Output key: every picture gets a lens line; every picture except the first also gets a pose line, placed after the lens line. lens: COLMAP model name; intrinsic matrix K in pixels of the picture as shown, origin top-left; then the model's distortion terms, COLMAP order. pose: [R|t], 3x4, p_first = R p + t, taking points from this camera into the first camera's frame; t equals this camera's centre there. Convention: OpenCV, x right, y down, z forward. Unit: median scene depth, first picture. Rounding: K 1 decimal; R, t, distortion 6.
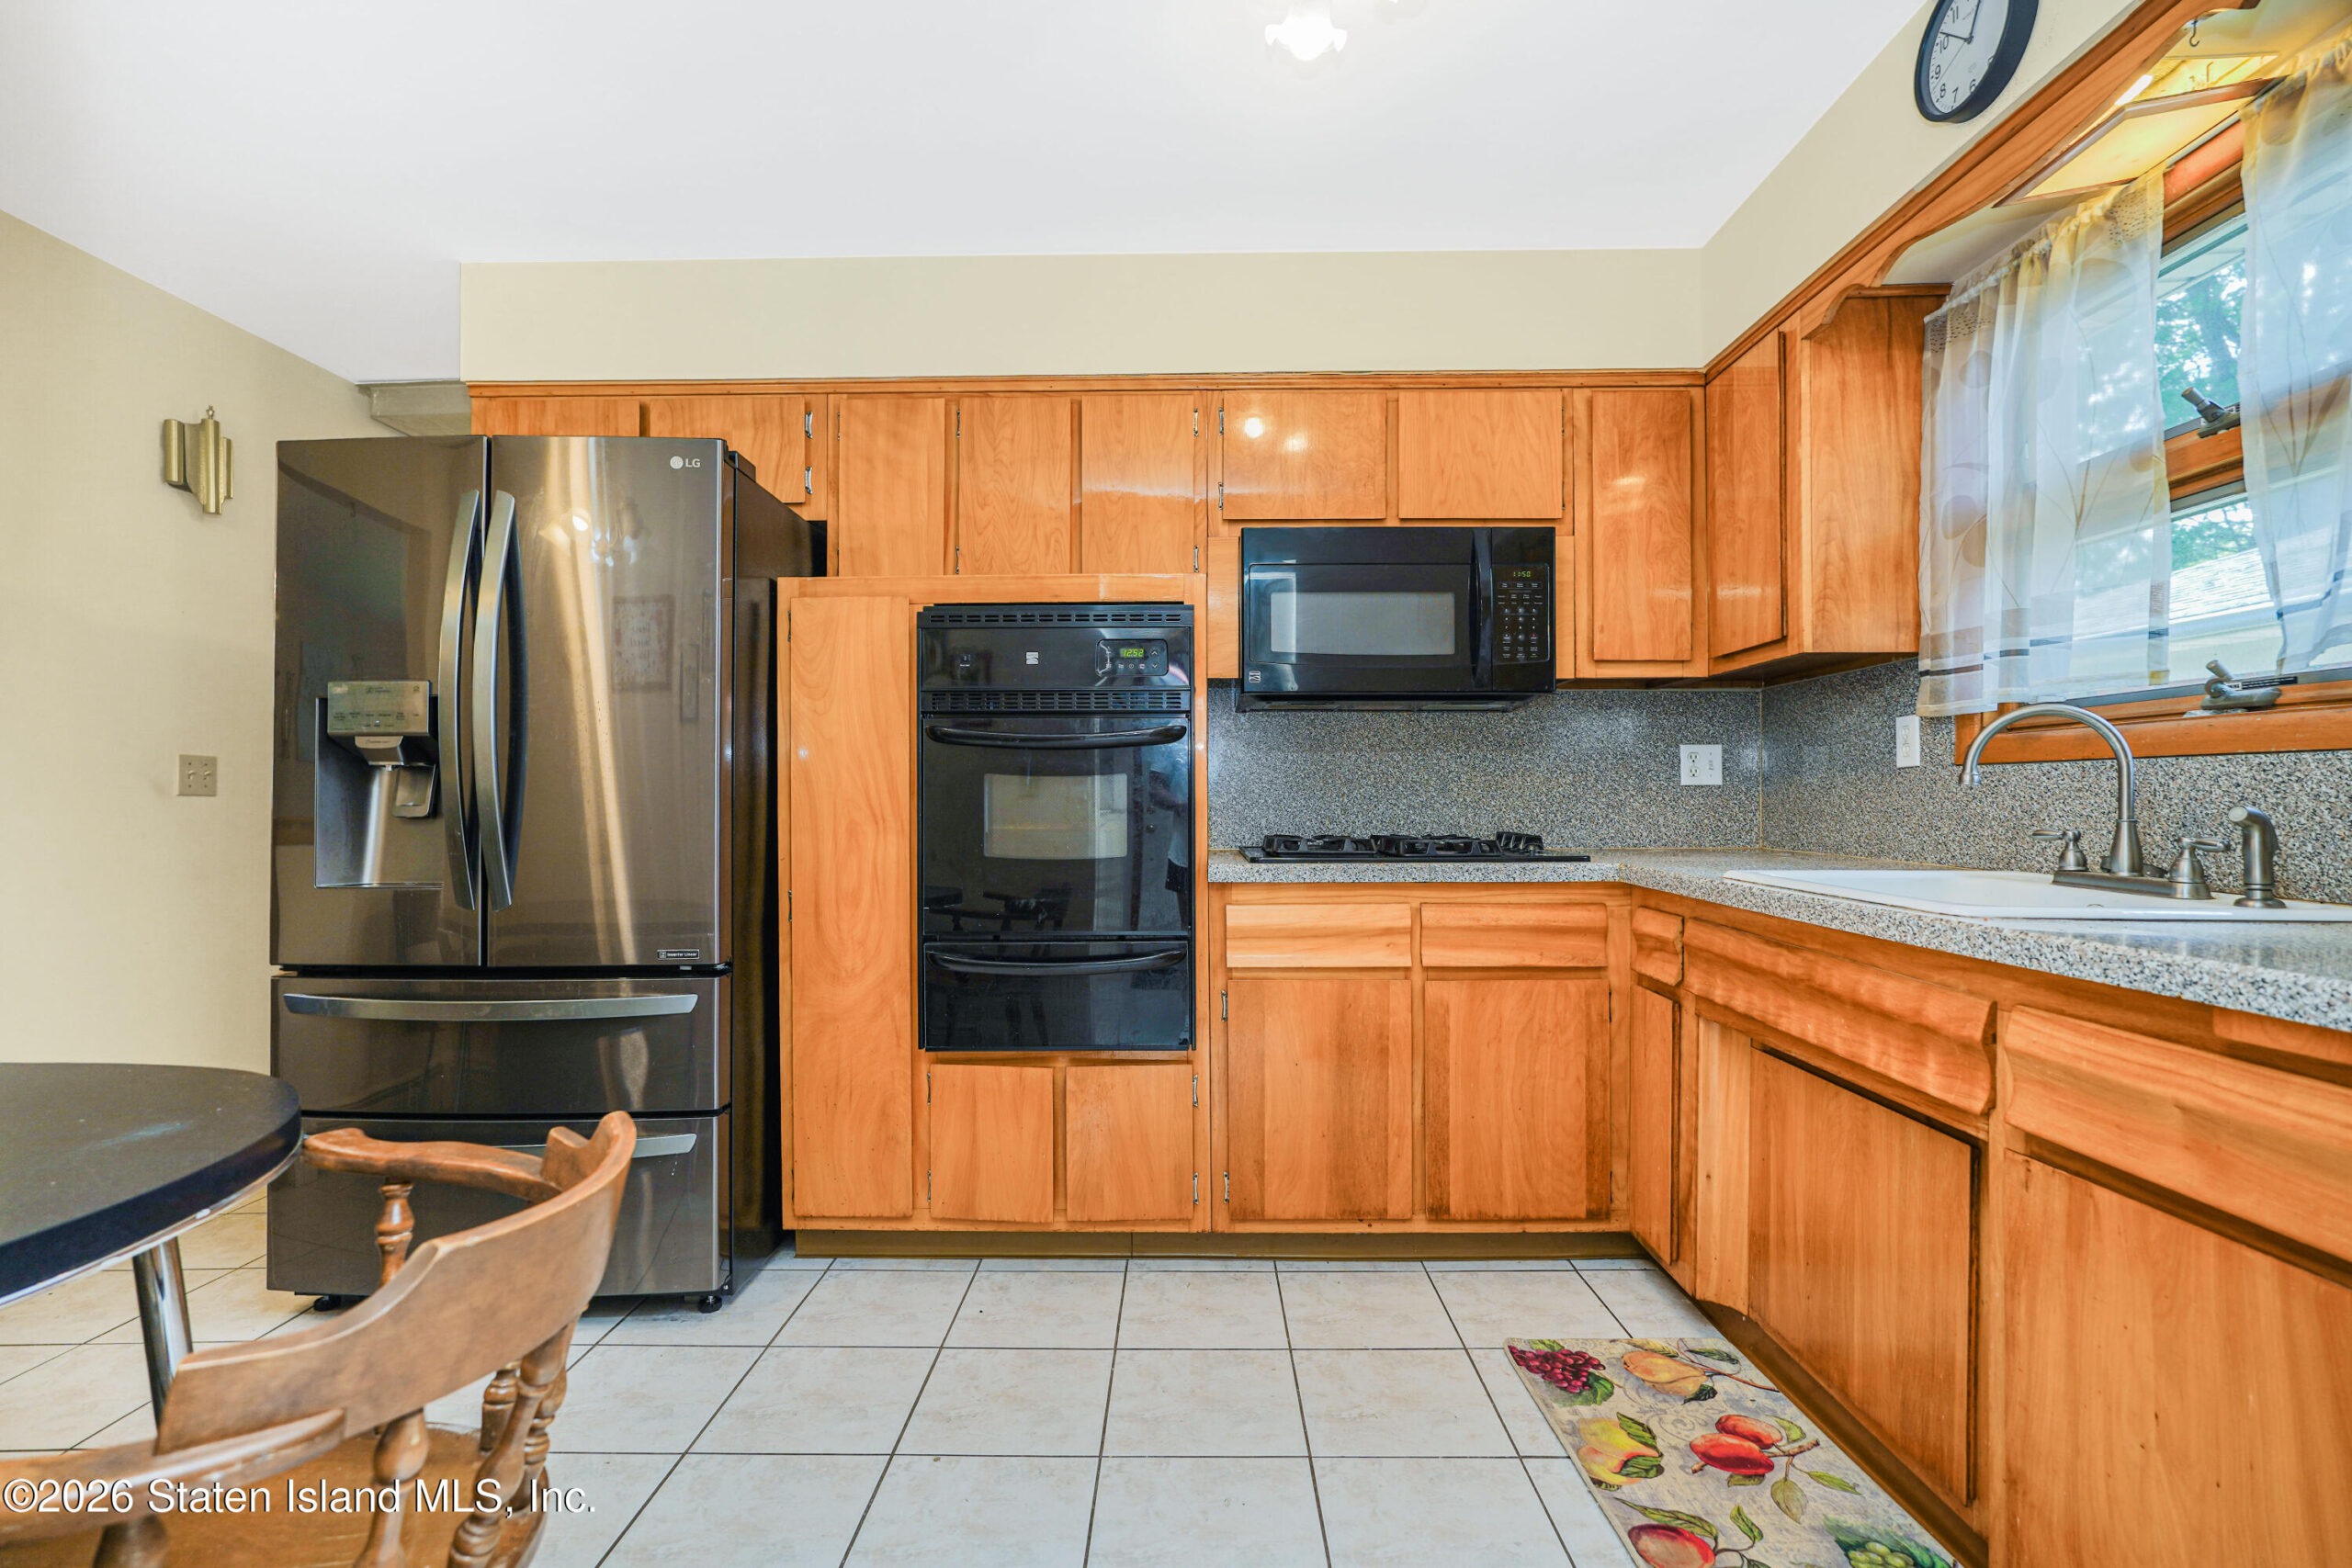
lens RADIAL K [[1044.9, 0, 1186.1], [0, 1044.9, 800.4], [0, 0, 1]] dist [-0.014442, 0.007845]
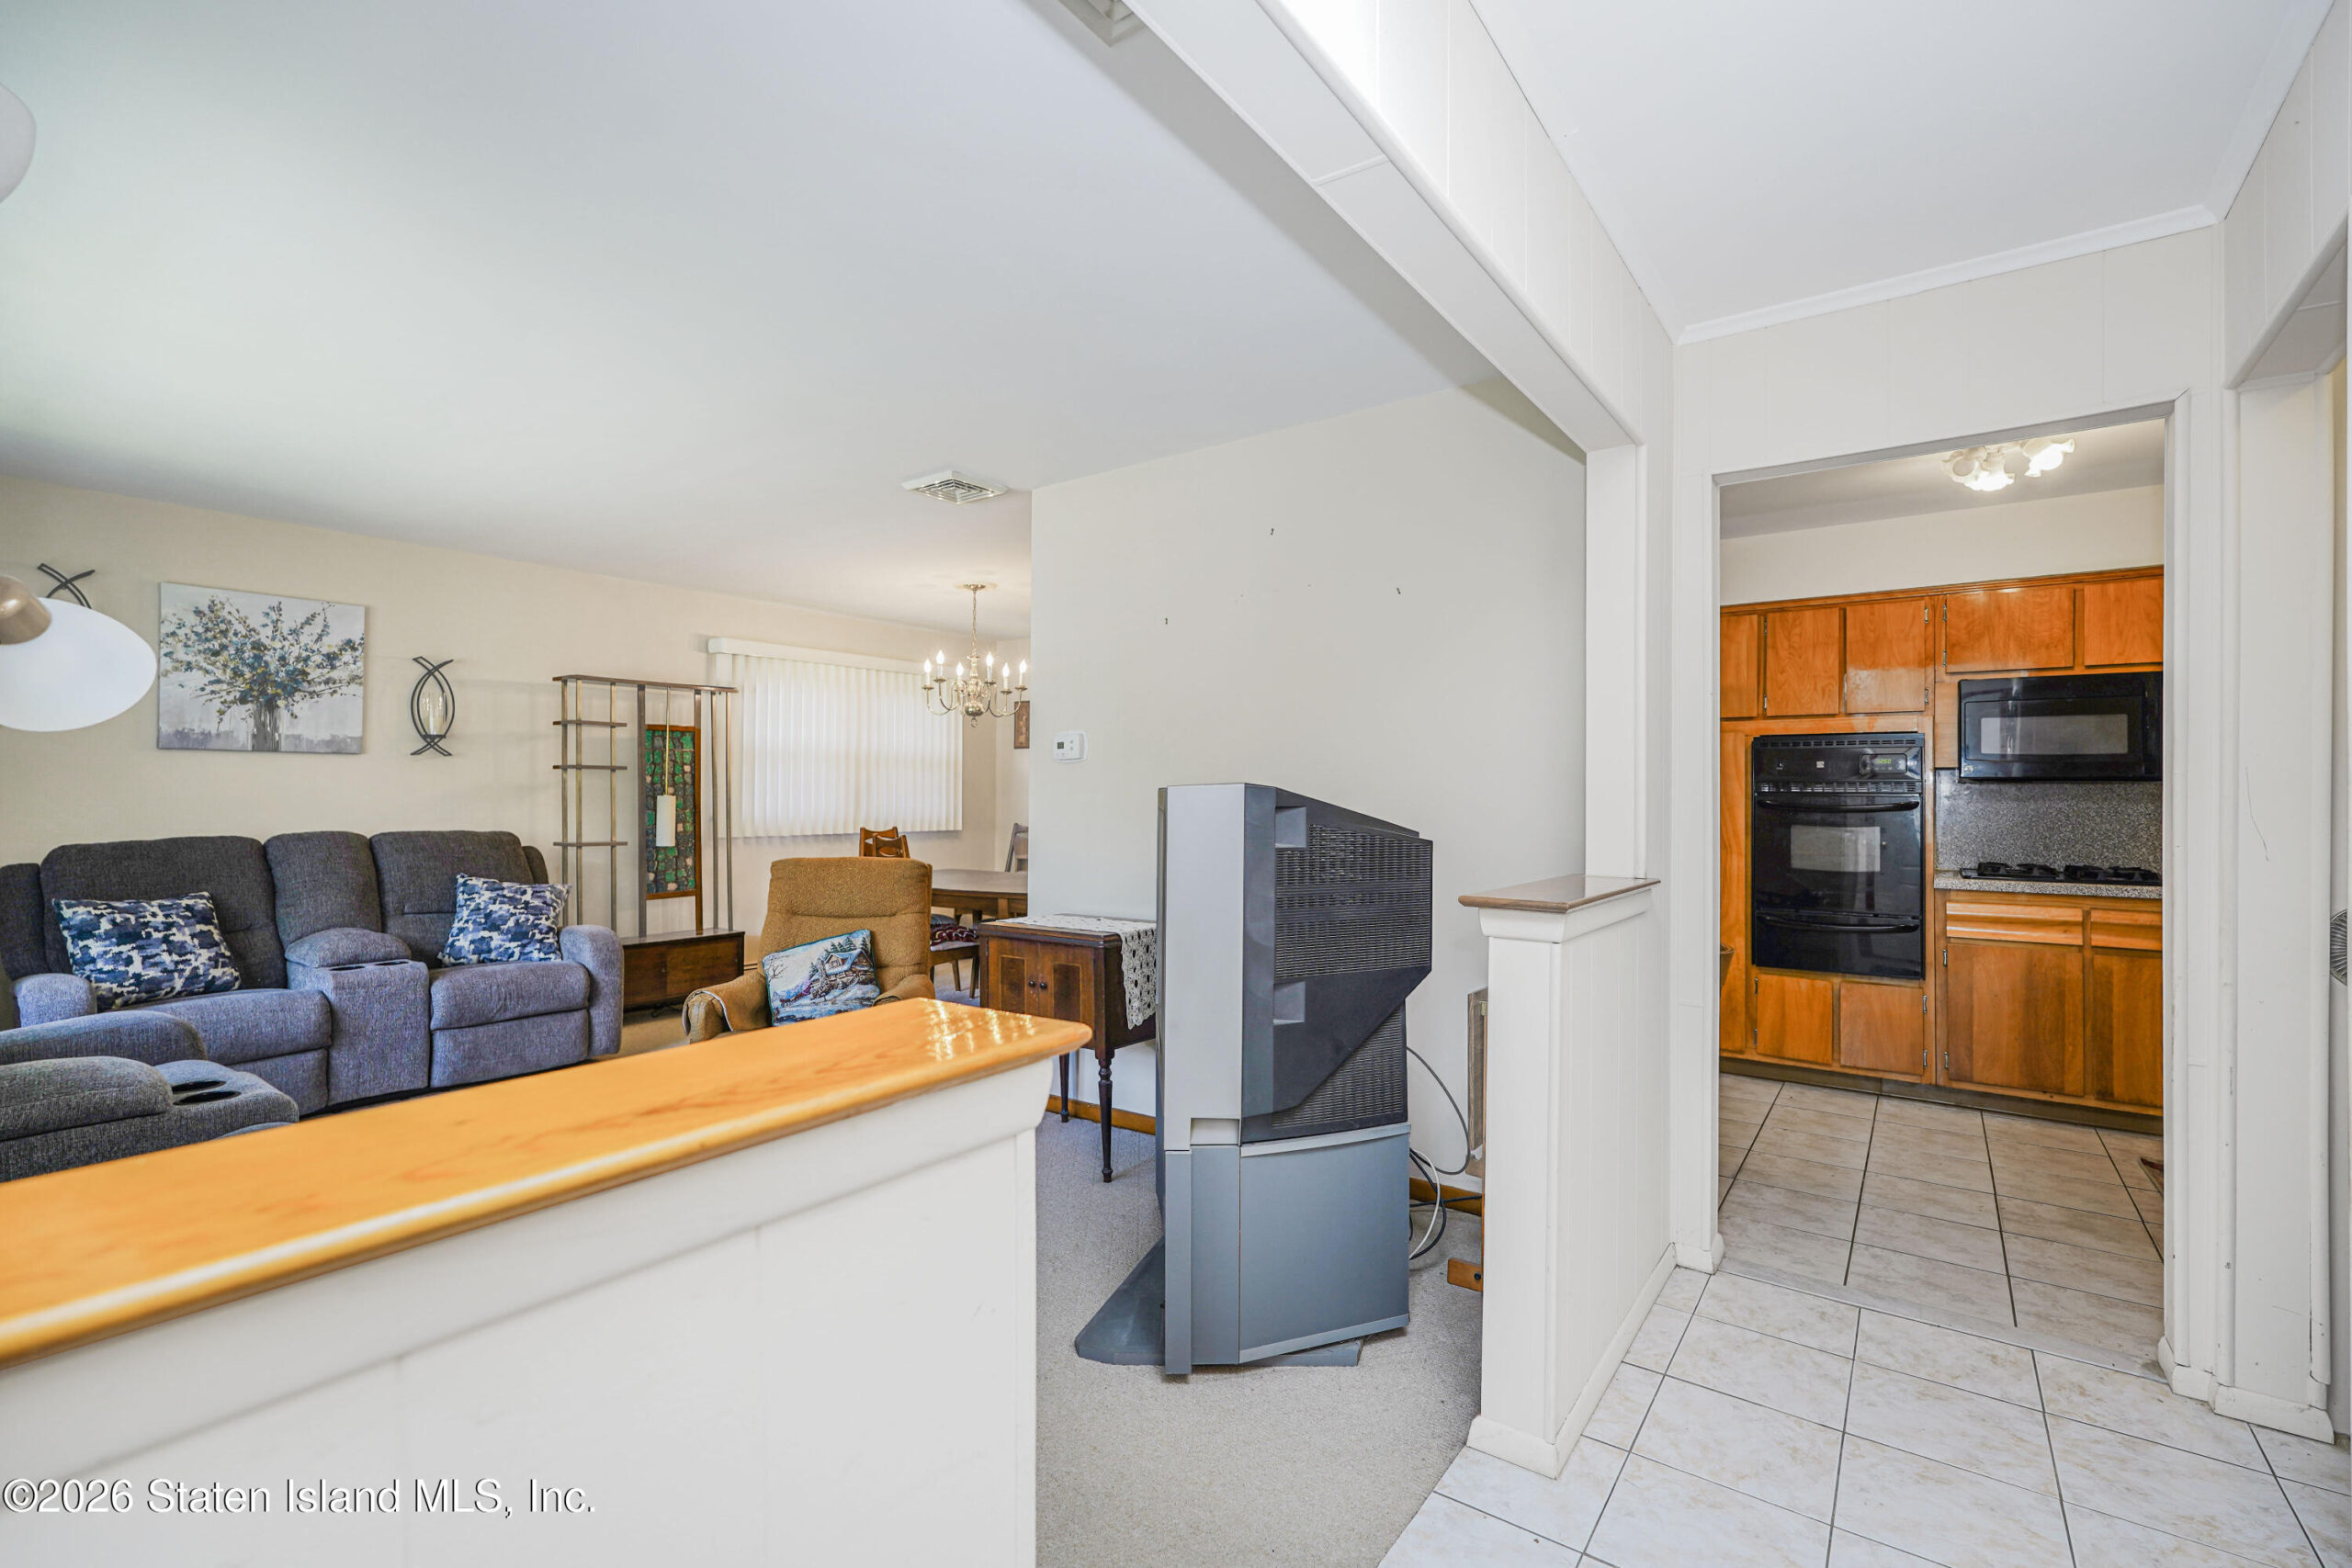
lens RADIAL K [[1044.9, 0, 1169.6], [0, 1044.9, 783.7], [0, 0, 1]] dist [-0.014442, 0.007845]
pose [[0.811712, 0.001628, -0.584055, -0.002450], [-0.012415, 0.999818, -0.014467, -0.058413], [0.583926, 0.018994, 0.811585, -1.218241]]
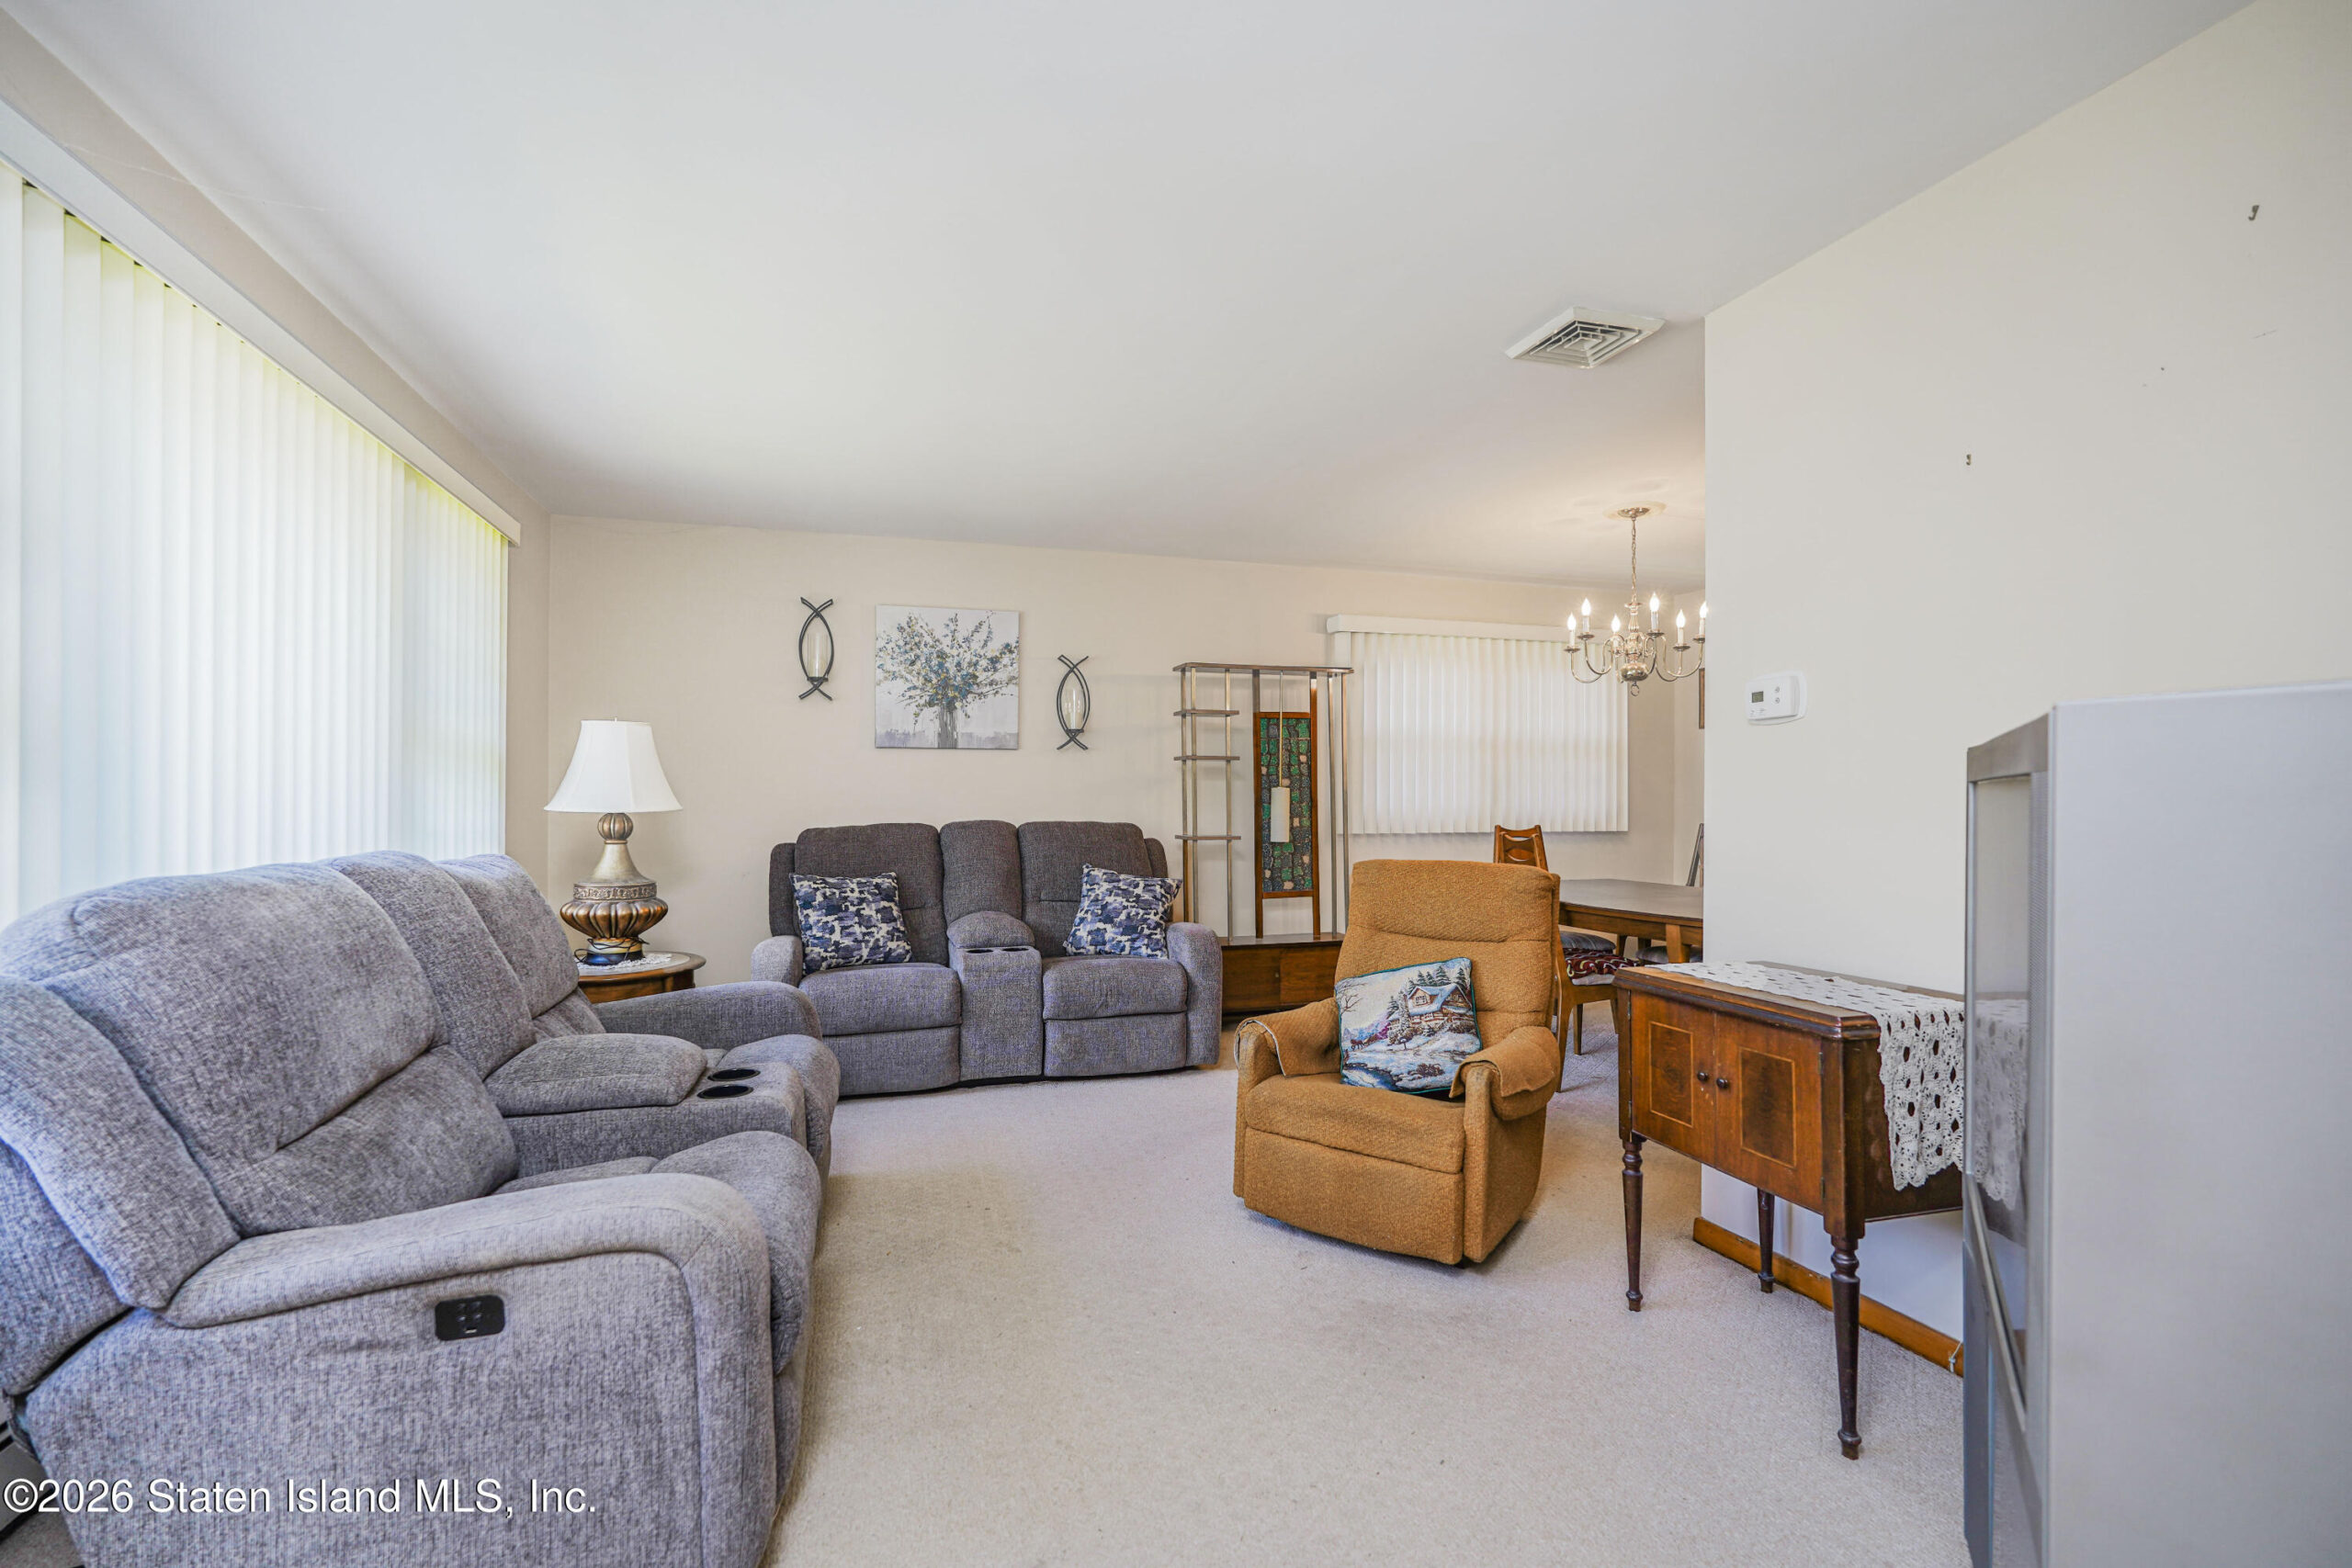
lens RADIAL K [[1044.9, 0, 1166.3], [0, 1044.9, 791.2], [0, 0, 1]] dist [-0.014442, 0.007845]
pose [[0.309581, 0.001840, -0.950871, -0.308948], [-0.010188, 0.999947, -0.001382, -0.036902], [0.950818, 0.010115, 0.309584, -0.851843]]
